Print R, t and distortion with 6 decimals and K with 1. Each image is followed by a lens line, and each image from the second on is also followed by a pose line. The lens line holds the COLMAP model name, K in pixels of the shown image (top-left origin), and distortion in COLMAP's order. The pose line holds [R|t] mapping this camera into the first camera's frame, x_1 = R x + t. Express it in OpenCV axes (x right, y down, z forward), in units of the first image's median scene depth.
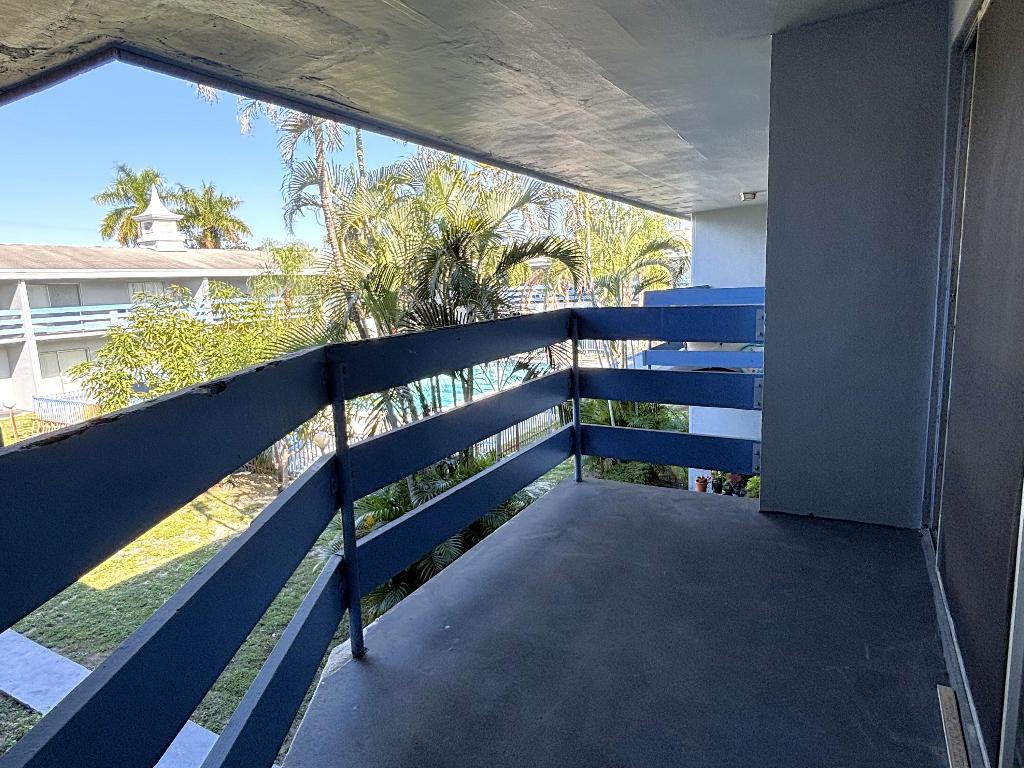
lens RADIAL K [[598.7, 0, 512.5], [0, 598.7, 383.1], [0, 0, 1]] dist [-0.007902, -0.003631]
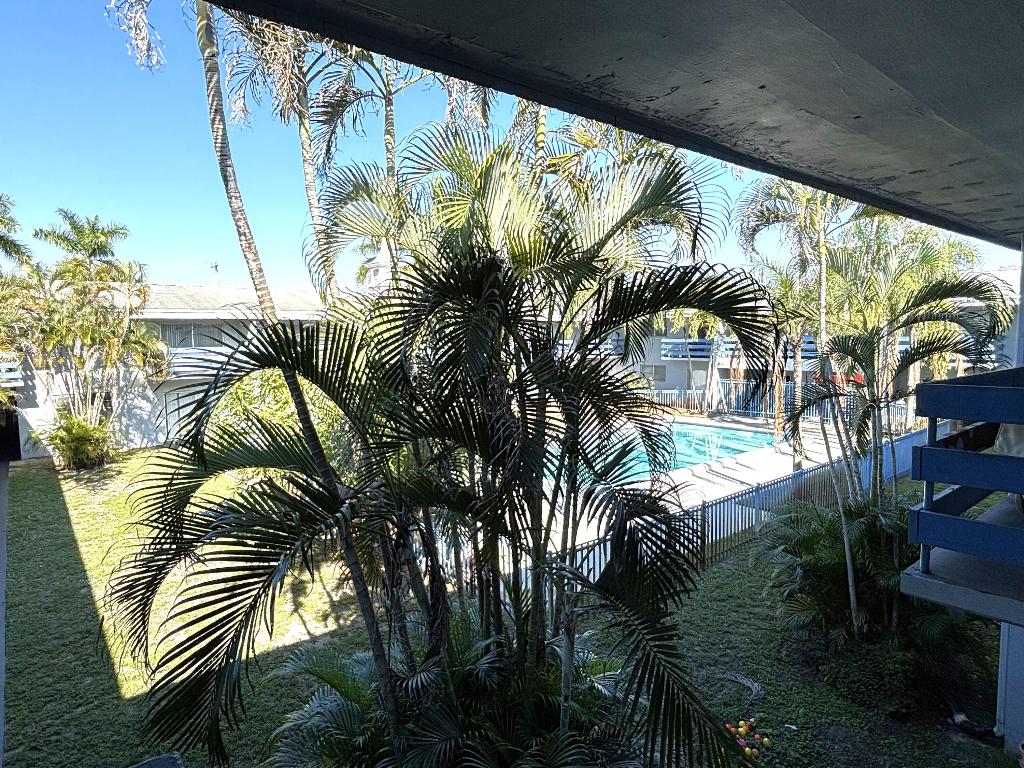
lens RADIAL K [[598.7, 0, 510.6], [0, 598.7, 383.0], [0, 0, 1]] dist [-0.007902, -0.003631]
pose [[0.926070, 0.057126, -0.373002, 0.096423], [-0.084906, 0.994672, -0.058464, -0.096085], [0.367675, 0.085812, 0.925987, 0.440383]]
